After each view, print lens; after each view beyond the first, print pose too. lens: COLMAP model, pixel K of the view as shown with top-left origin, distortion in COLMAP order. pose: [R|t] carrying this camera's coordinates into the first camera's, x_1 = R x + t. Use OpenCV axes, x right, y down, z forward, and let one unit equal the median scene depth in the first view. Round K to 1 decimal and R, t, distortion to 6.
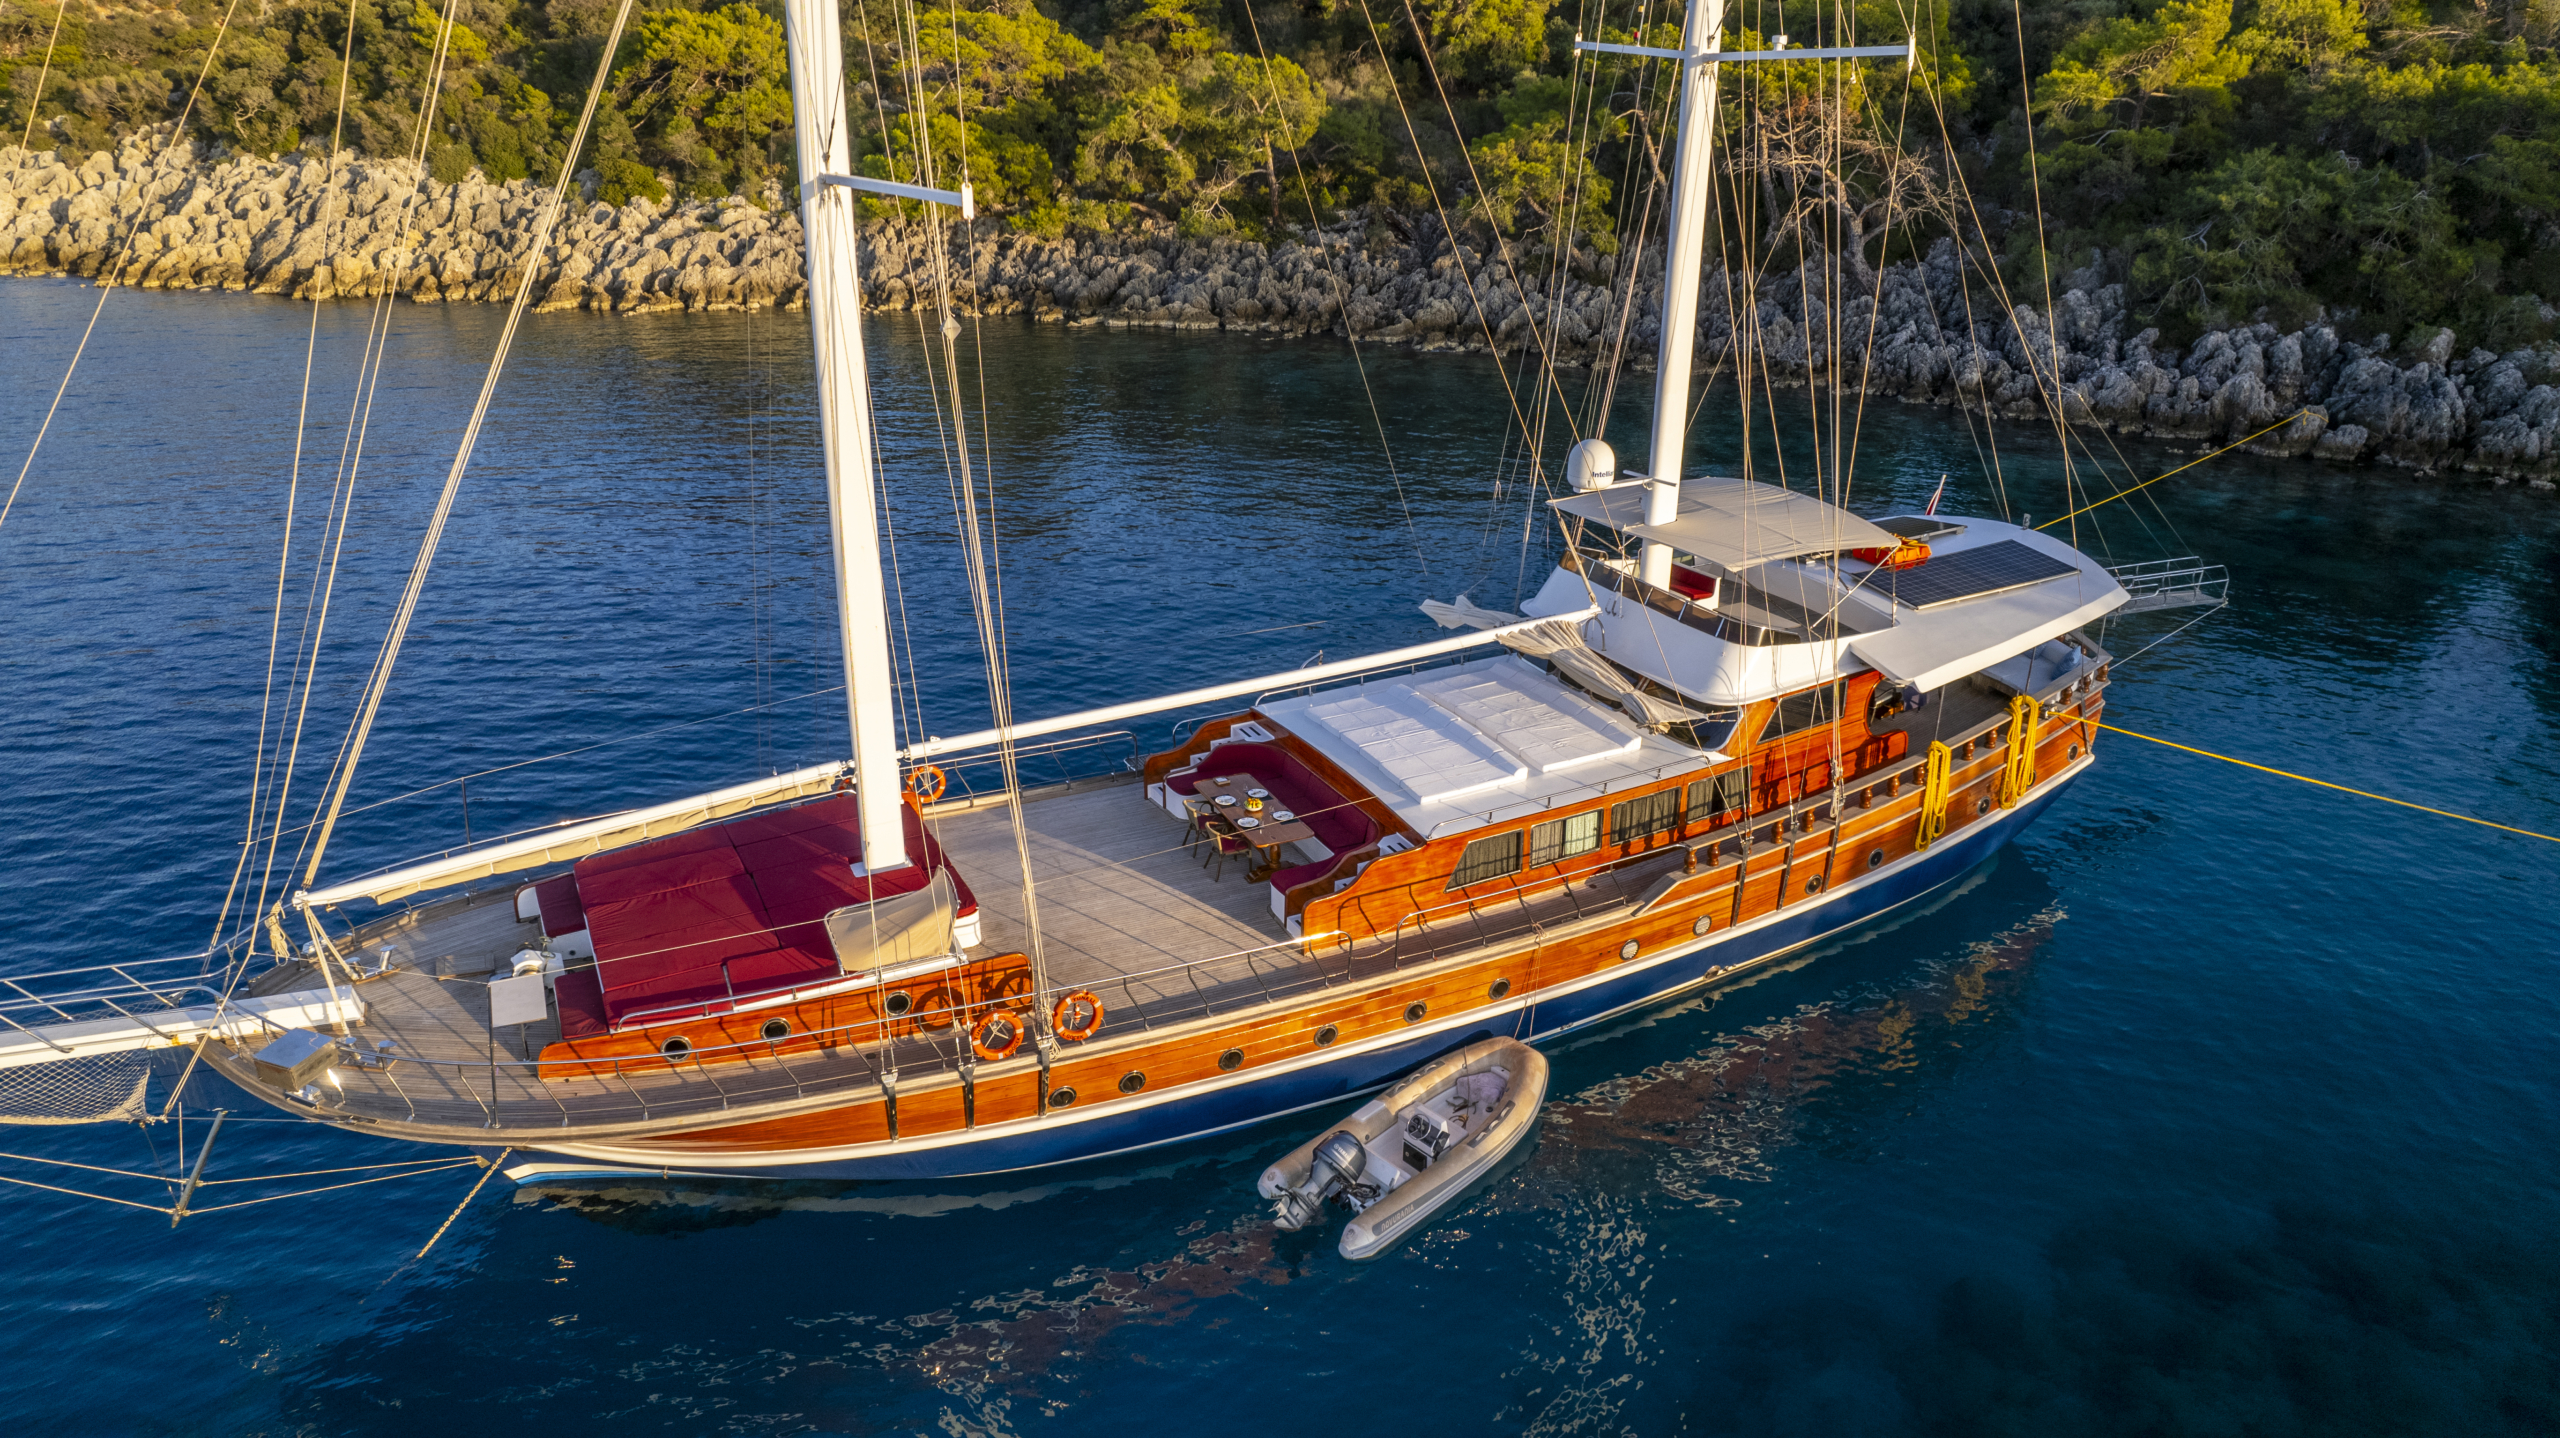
lens RADIAL K [[1624.7, 0, 1286.9], [0, 1624.7, 723.5], [0, 0, 1]] dist [-0.083323, 0.078786]
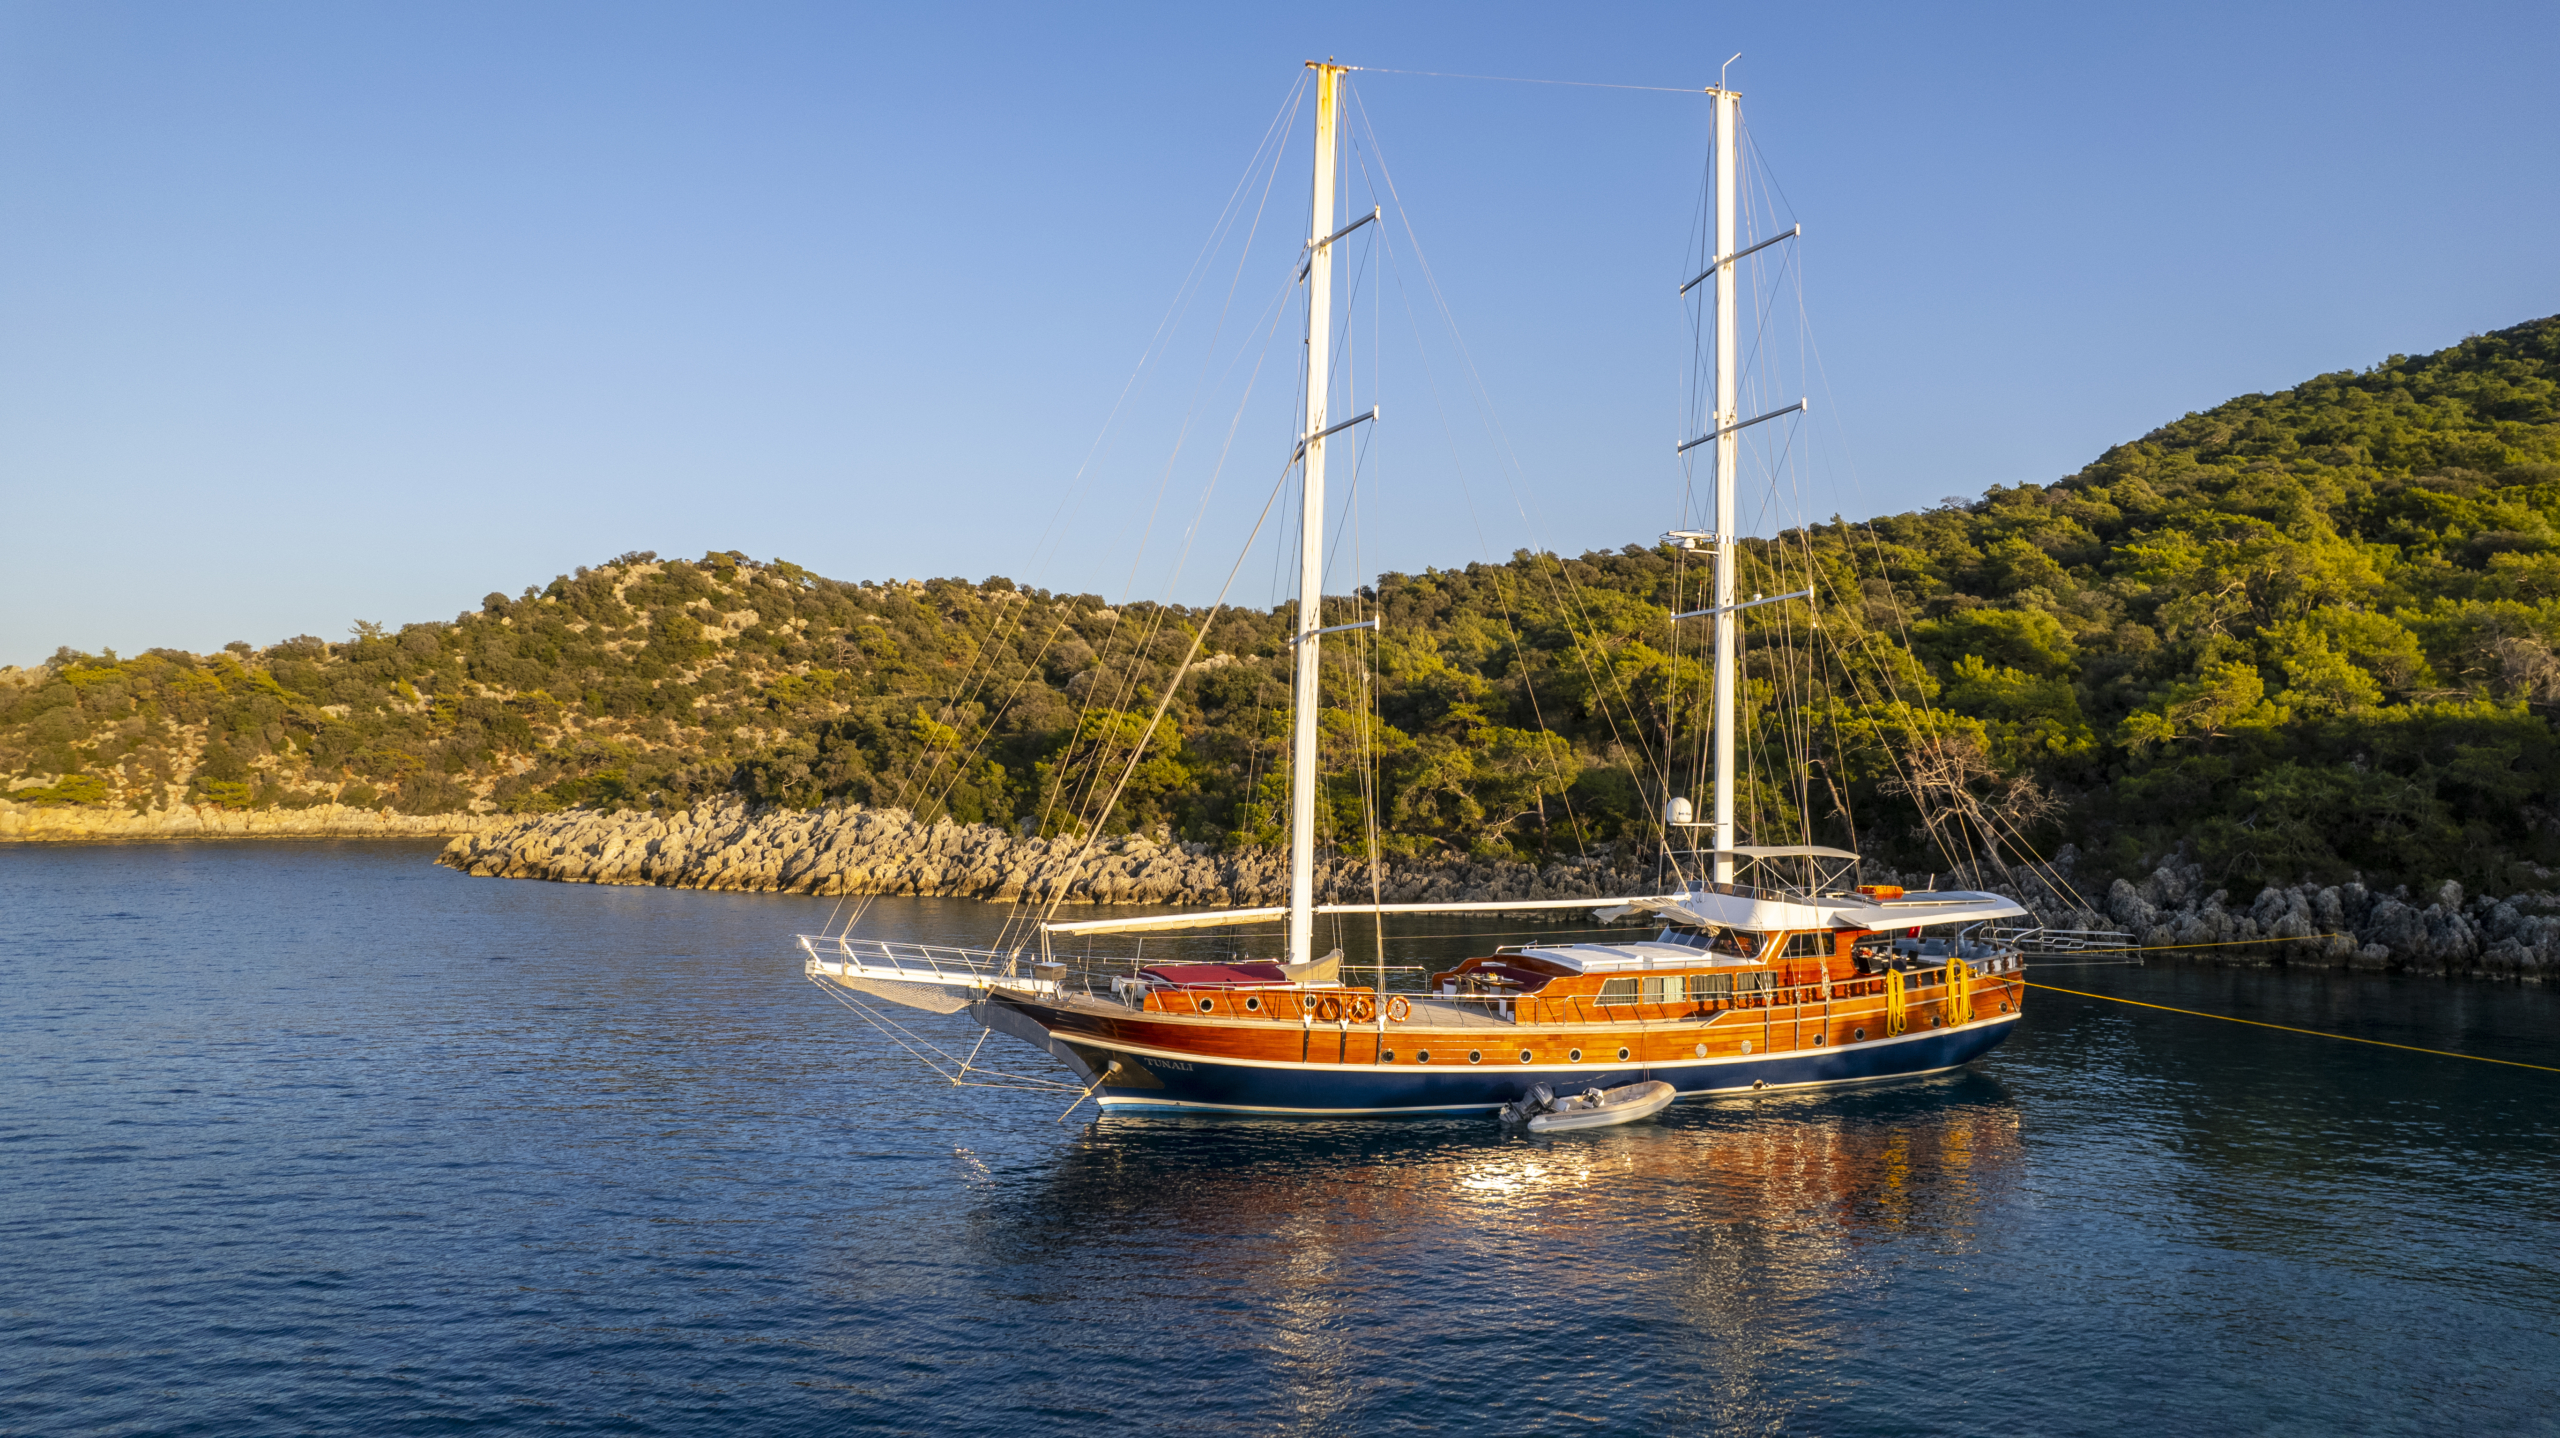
lens RADIAL K [[1624.7, 0, 1286.9], [0, 1624.7, 723.5], [0, 0, 1]] dist [-0.083323, 0.078786]
pose [[0.983705, -0.003905, -0.179749, 0.023328], [-0.075609, 0.898076, -0.433294, 0.175643], [0.163120, 0.439824, 0.883146, -0.227022]]
